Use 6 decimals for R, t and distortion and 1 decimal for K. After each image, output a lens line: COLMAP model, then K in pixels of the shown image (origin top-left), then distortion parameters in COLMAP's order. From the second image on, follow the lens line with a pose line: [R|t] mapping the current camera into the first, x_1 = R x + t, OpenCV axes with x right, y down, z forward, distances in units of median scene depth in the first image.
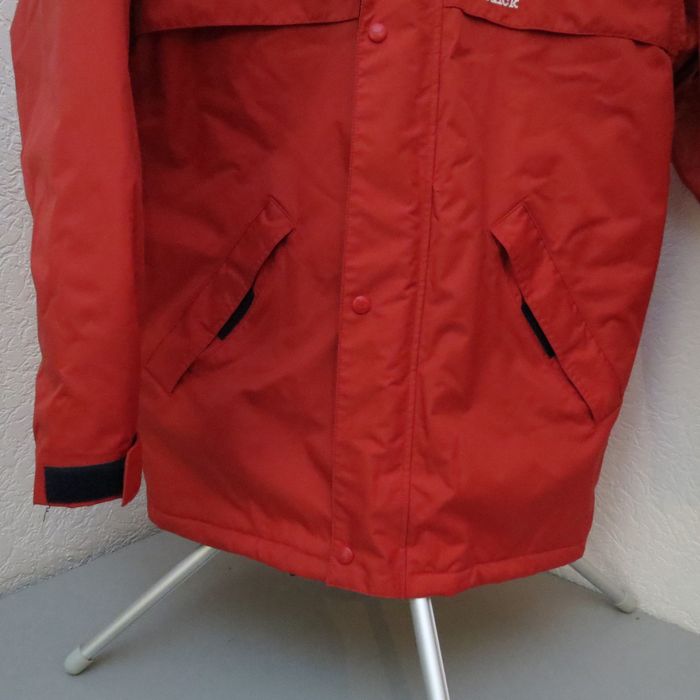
lens RADIAL K [[669.3, 0, 350.0], [0, 669.3, 350.0], [0, 0, 1]] dist [-0.032408, 0.011621]
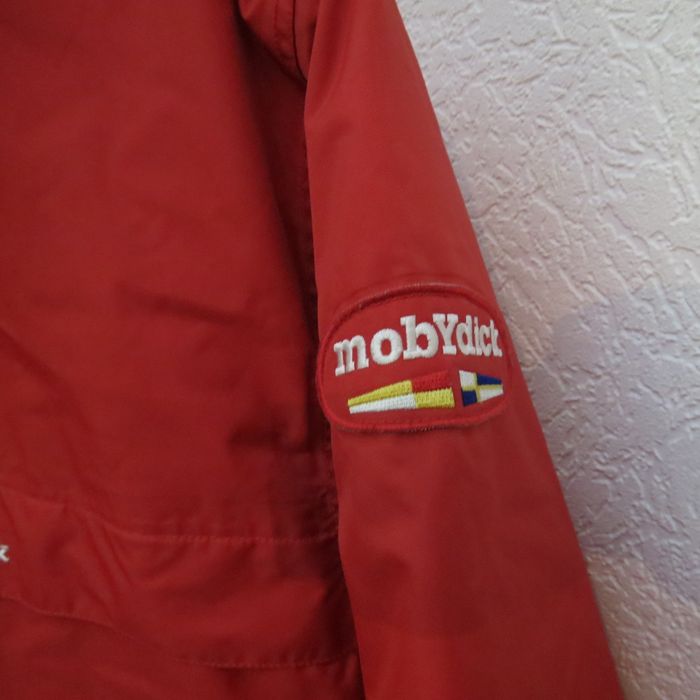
lens RADIAL K [[669.3, 0, 350.0], [0, 669.3, 350.0], [0, 0, 1]] dist [-0.032408, 0.011621]
pose [[0.944541, 0.006208, -0.328336, 0.637448], [0.000317, 0.999804, 0.019817, -0.669994], [0.328394, -0.018822, 0.944353, 0.621945]]
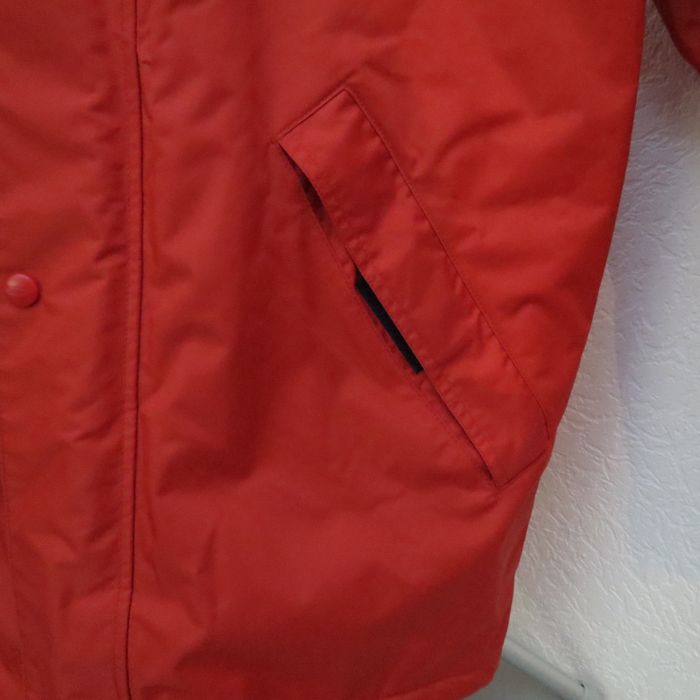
lens RADIAL K [[669.3, 0, 350.0], [0, 669.3, 350.0], [0, 0, 1]] dist [-0.032408, 0.011621]
pose [[0.998306, -0.003851, -0.058048, 0.296629], [0.009035, 0.995962, 0.089320, -0.062416], [0.057469, -0.089693, 0.994310, 0.469996]]
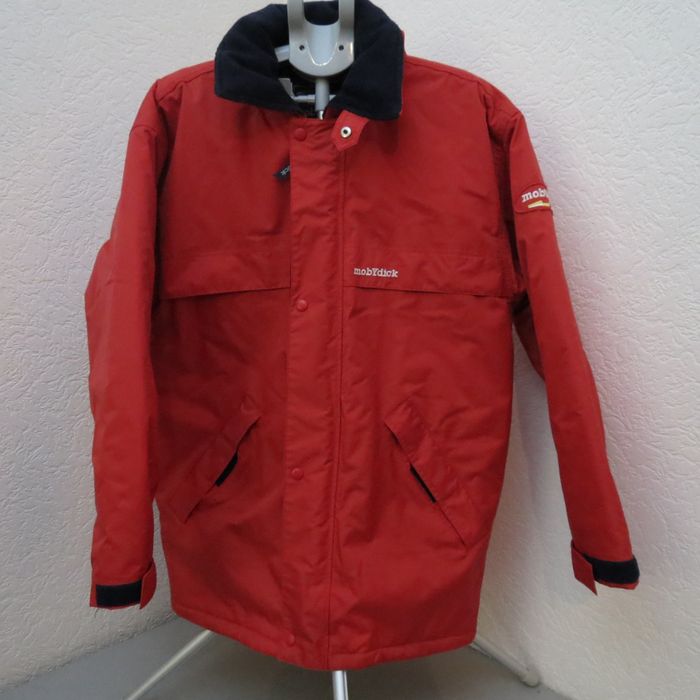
lens RADIAL K [[669.3, 0, 350.0], [0, 669.3, 350.0], [0, 0, 1]] dist [-0.032408, 0.011621]
pose [[0.995217, -0.022662, -0.095021, 0.282535], [0.013666, 0.995452, -0.094275, -0.198527], [0.096726, 0.092525, 0.991001, -0.530484]]
